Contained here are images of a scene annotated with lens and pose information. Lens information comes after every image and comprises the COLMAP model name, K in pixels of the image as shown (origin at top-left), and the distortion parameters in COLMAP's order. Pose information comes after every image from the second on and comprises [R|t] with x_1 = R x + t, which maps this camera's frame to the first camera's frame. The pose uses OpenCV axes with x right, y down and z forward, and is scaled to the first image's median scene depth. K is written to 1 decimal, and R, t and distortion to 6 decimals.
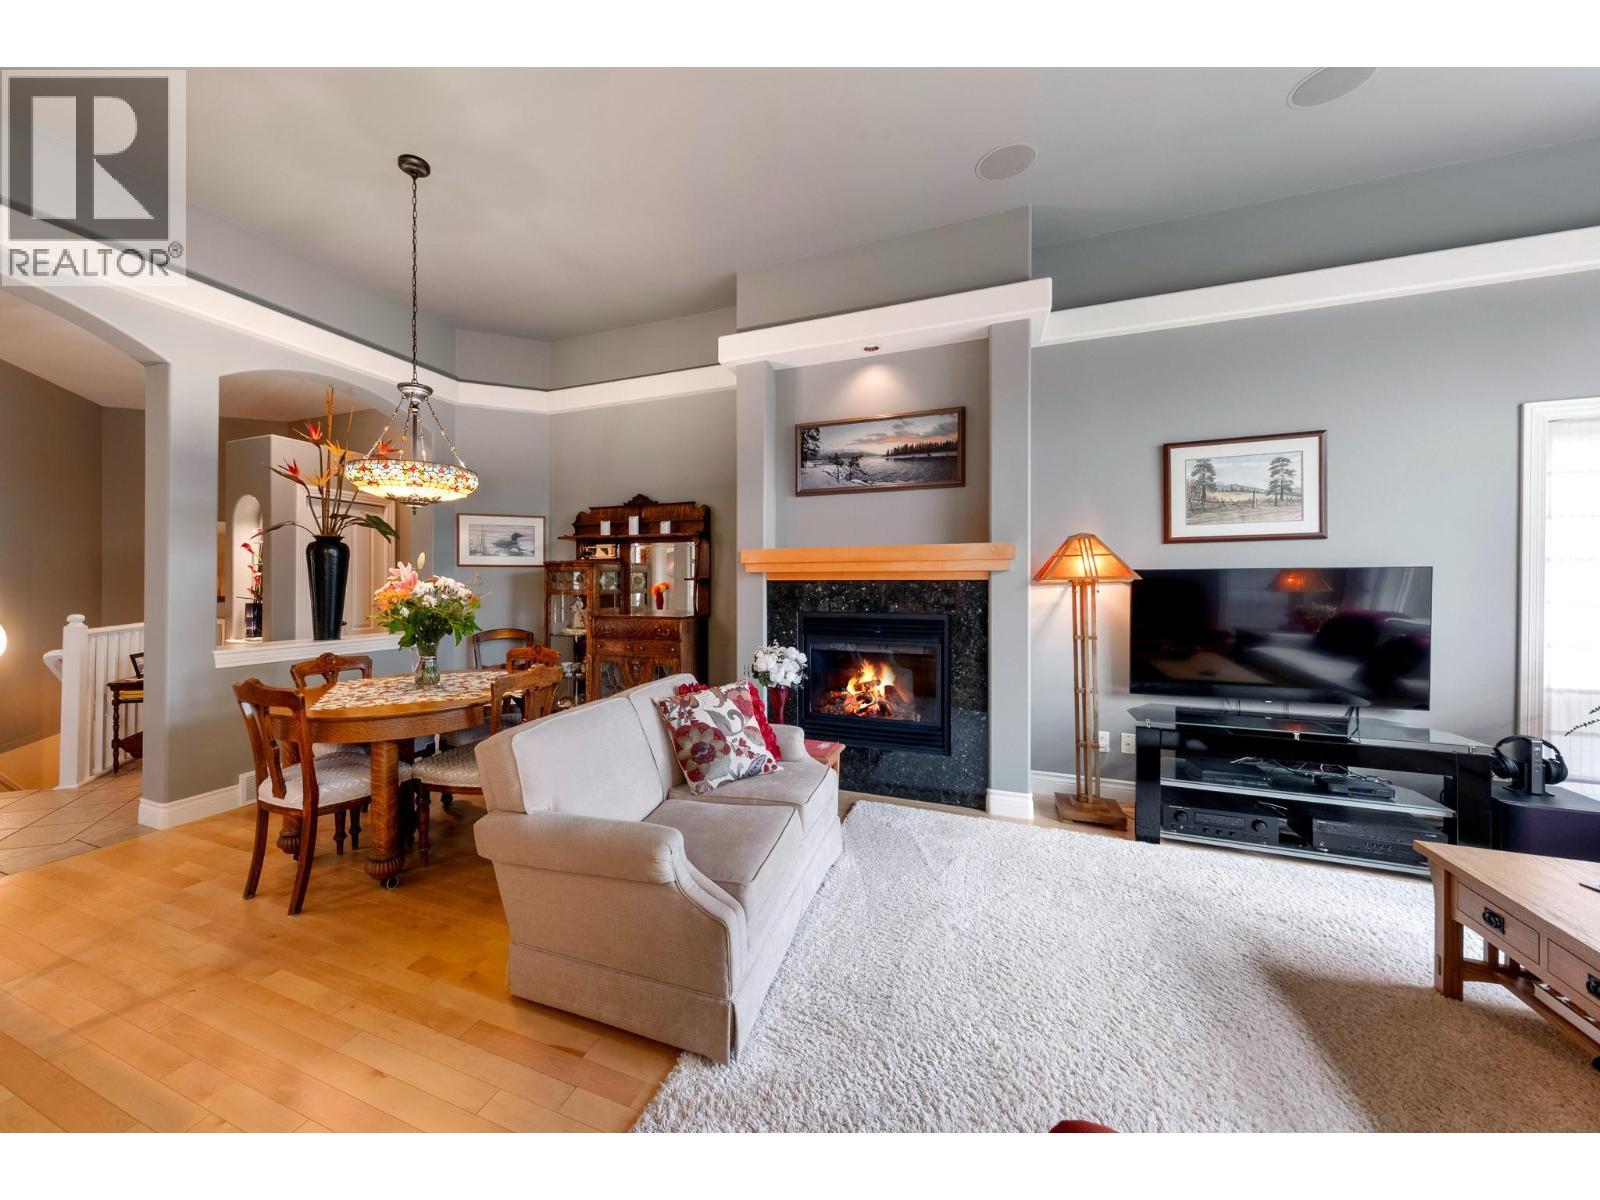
lens RADIAL K [[628.3, 0, 685.7], [0, 628.3, 581.7], [0, 0, 1]] dist [0.014201, -0.000241]
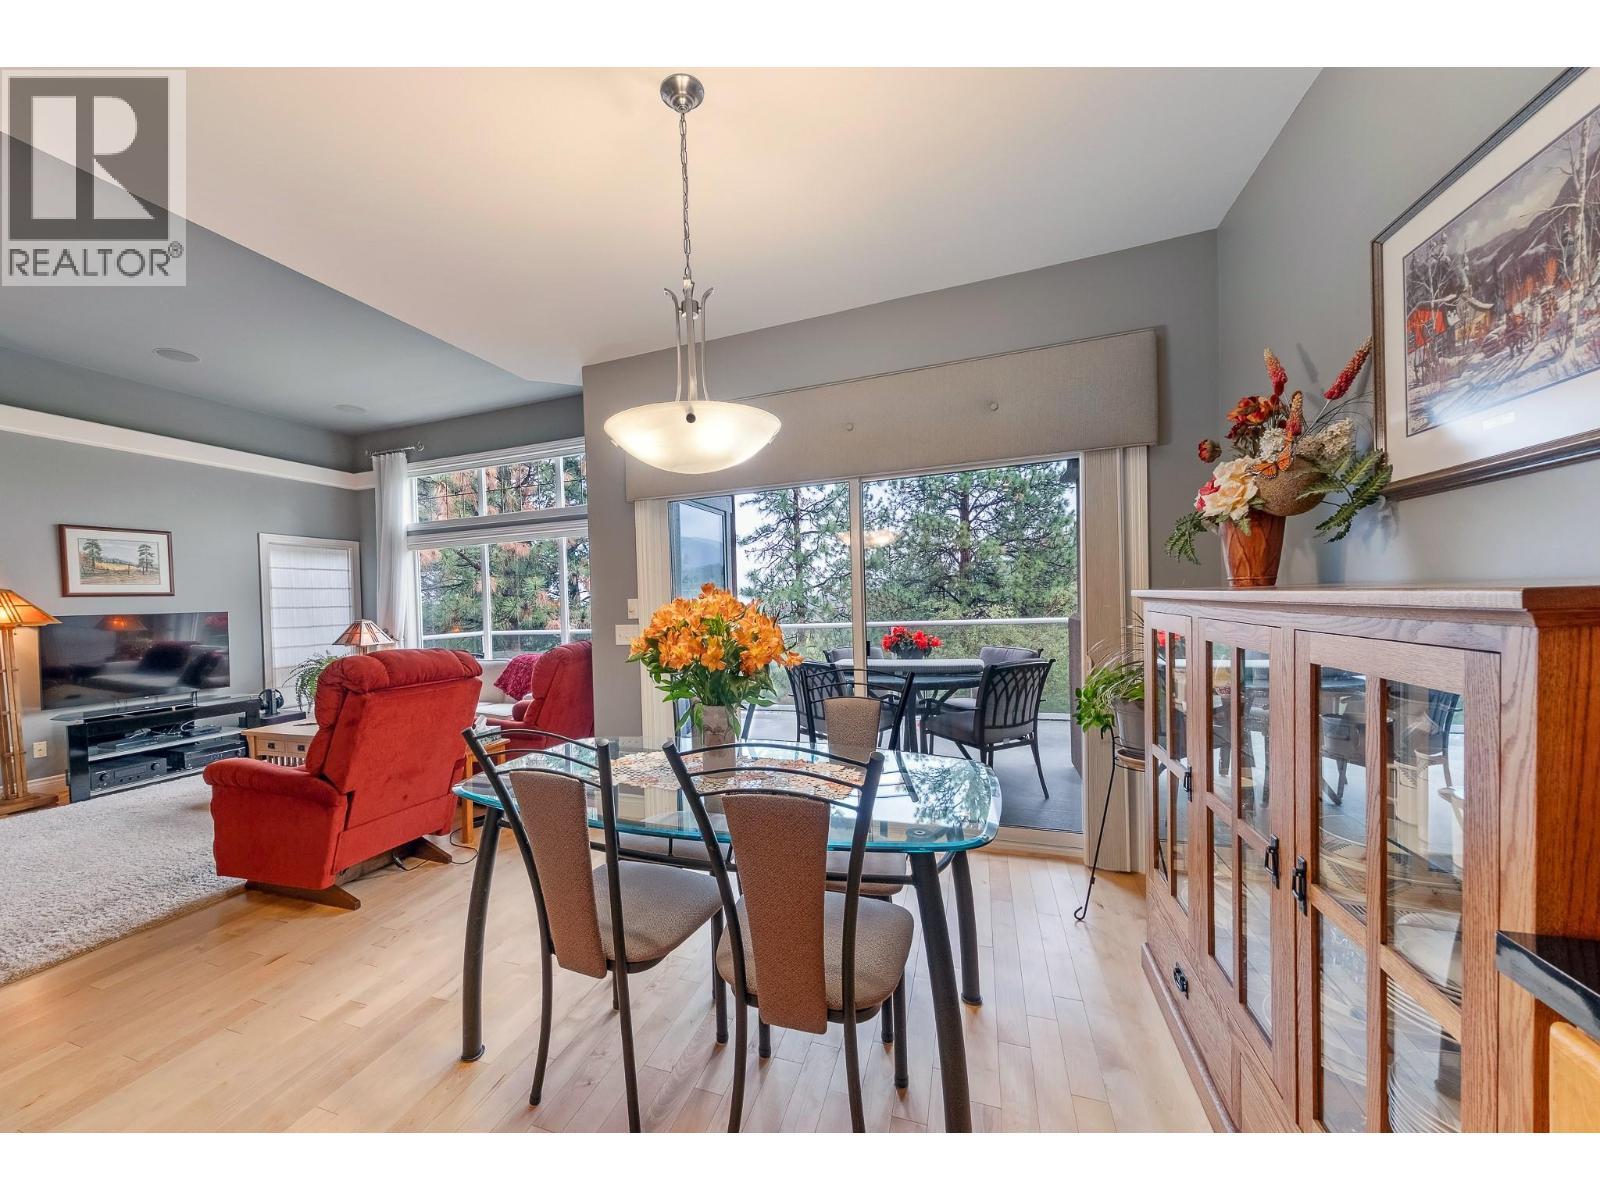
lens RADIAL K [[621.9, 0, 794.7], [0, 621.9, 615.4], [0, 0, 1]] dist [-0.000286, -0.000162]
pose [[-0.094793, -0.018651, 0.995322, -0.749682], [0.032374, 0.999238, 0.021808, 0.001849], [-0.994970, 0.034290, -0.094117, -0.456125]]
